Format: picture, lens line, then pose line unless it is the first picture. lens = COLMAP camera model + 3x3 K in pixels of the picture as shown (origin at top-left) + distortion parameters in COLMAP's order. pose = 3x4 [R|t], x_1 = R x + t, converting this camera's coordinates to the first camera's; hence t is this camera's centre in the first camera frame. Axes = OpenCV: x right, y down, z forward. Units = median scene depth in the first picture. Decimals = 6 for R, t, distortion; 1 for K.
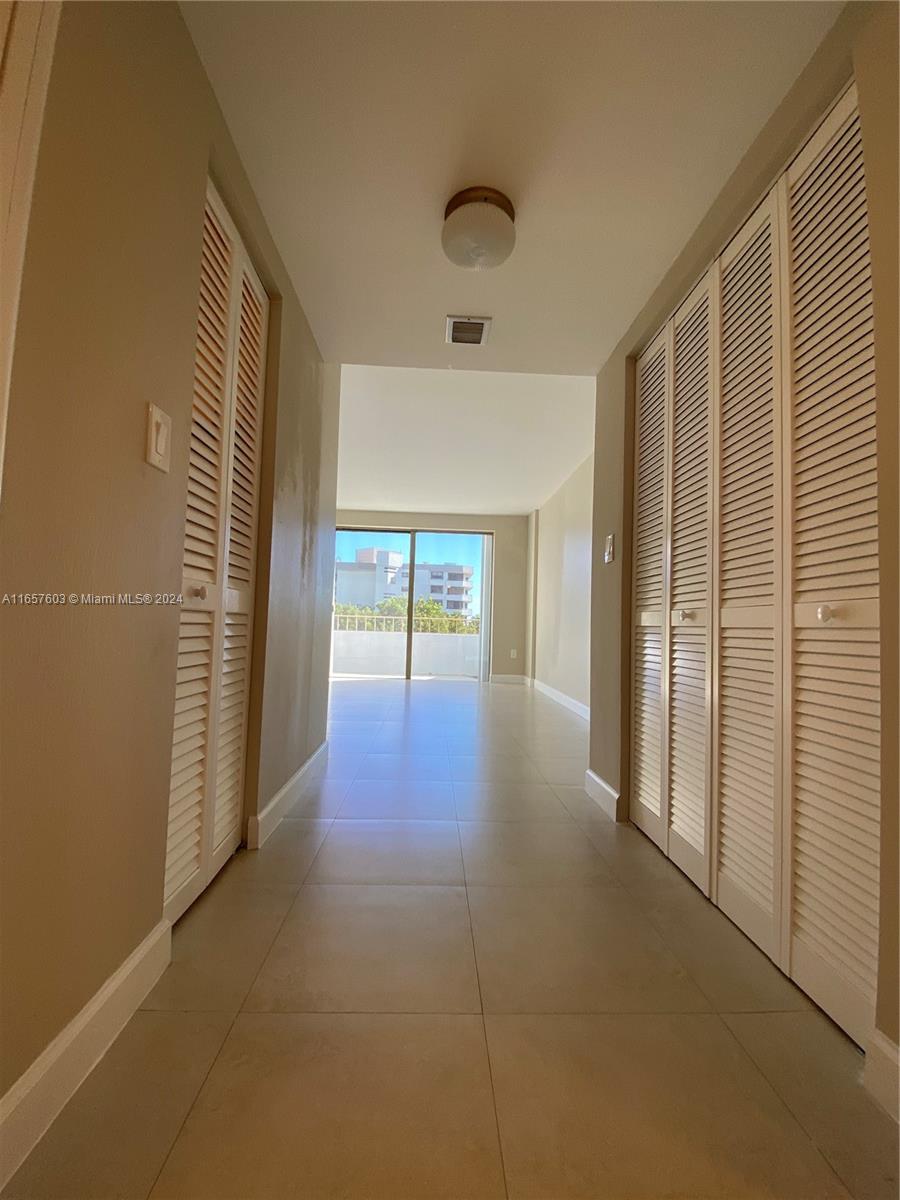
lens RADIAL K [[481.5, 0, 450.0], [0, 481.5, 600.0], [0, 0, 1]] dist [0.021964, -0.023495]
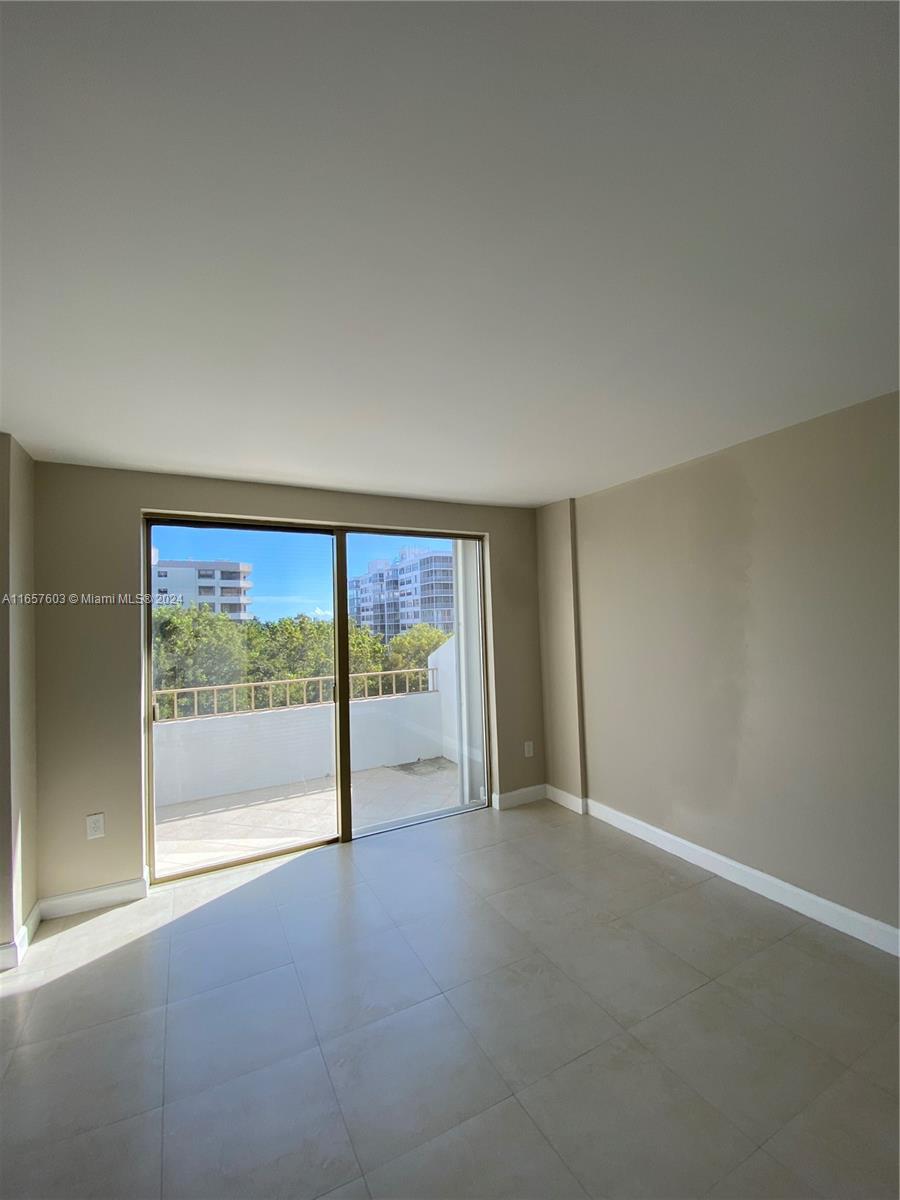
lens RADIAL K [[481.5, 0, 450.0], [0, 481.5, 600.0], [0, 0, 1]] dist [0.021964, -0.023495]
pose [[0.898686, -0.039332, 0.436826, -0.185191], [0.034705, 0.999225, 0.018571, -0.075704], [-0.437218, -0.001529, 0.899354, 0.500613]]
